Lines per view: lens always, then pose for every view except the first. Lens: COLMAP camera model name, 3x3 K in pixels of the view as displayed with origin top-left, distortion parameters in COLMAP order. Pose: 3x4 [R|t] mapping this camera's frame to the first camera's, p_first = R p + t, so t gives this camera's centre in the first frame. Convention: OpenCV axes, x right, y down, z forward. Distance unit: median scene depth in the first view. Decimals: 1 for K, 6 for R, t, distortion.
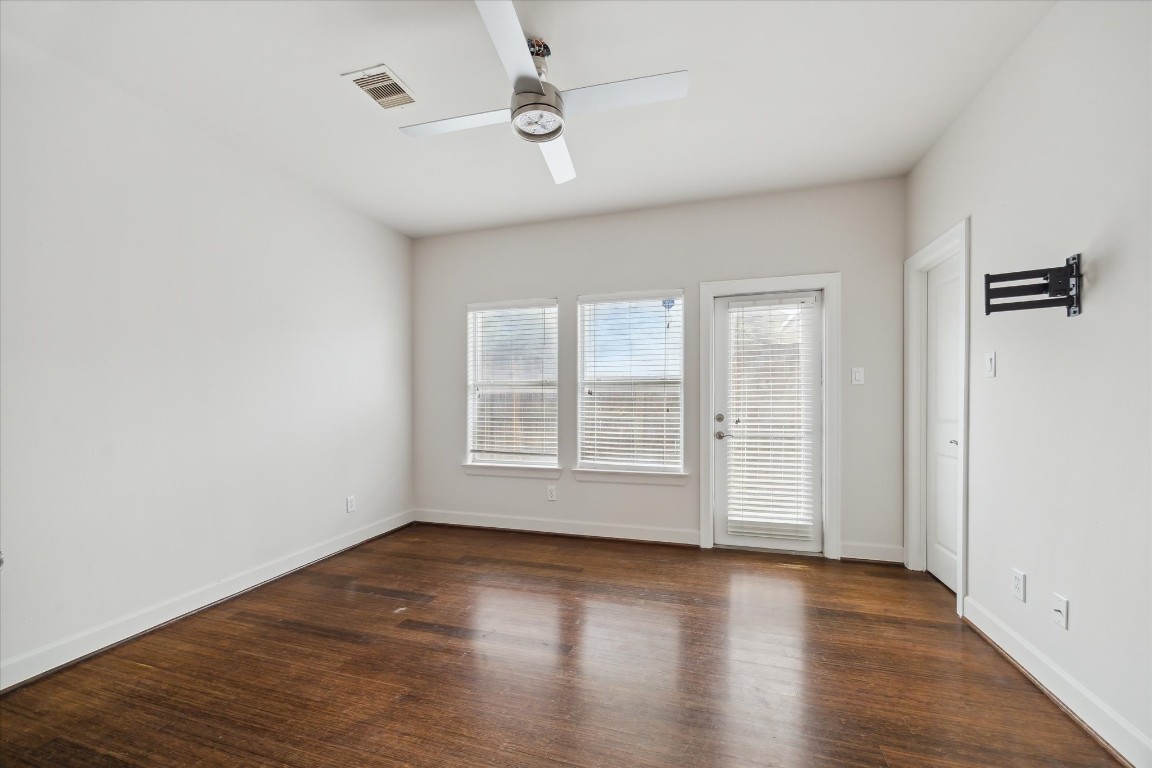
lens RADIAL K [[470.4, 0, 578.1], [0, 470.4, 400.6], [0, 0, 1]] dist [-0.001760, 0.000419]
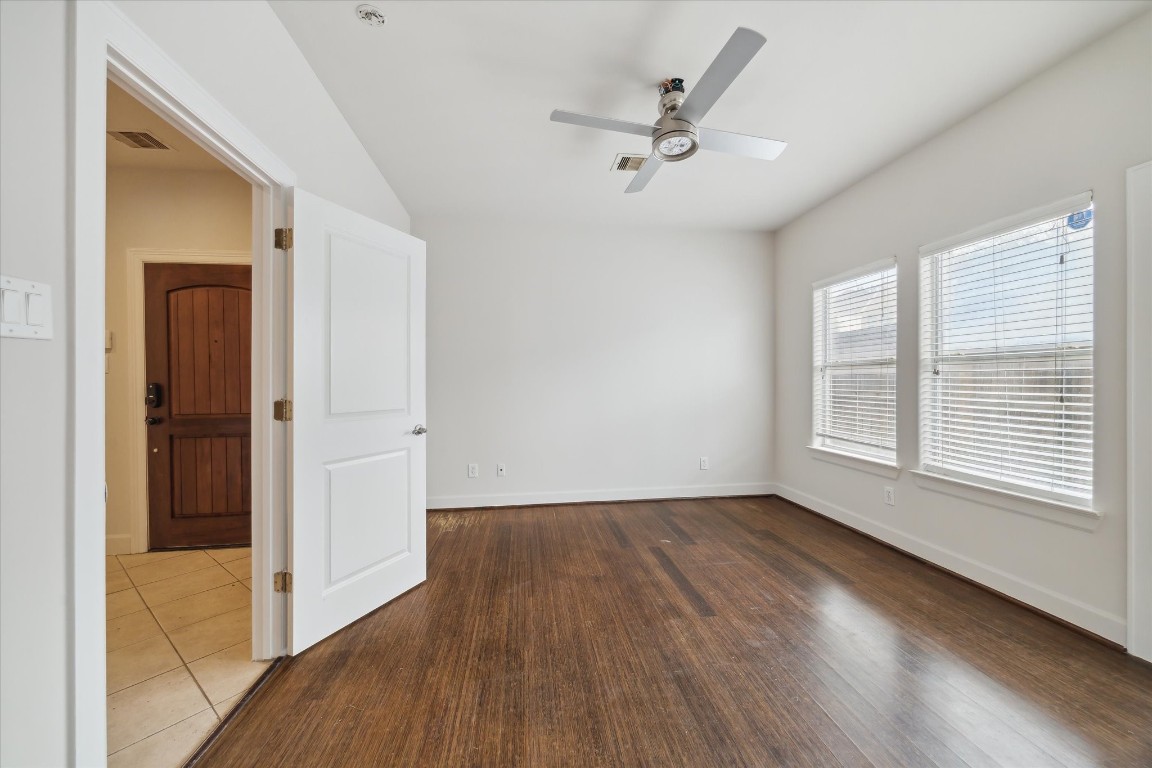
lens RADIAL K [[470.4, 0, 574.4], [0, 470.4, 381.6], [0, 0, 1]] dist [-0.001760, 0.000419]
pose [[0.355405, 0.001113, -0.934712, 0.592995], [0.000486, 0.999999, 0.001376, -0.003846], [0.934712, -0.000944, 0.355404, 0.225115]]
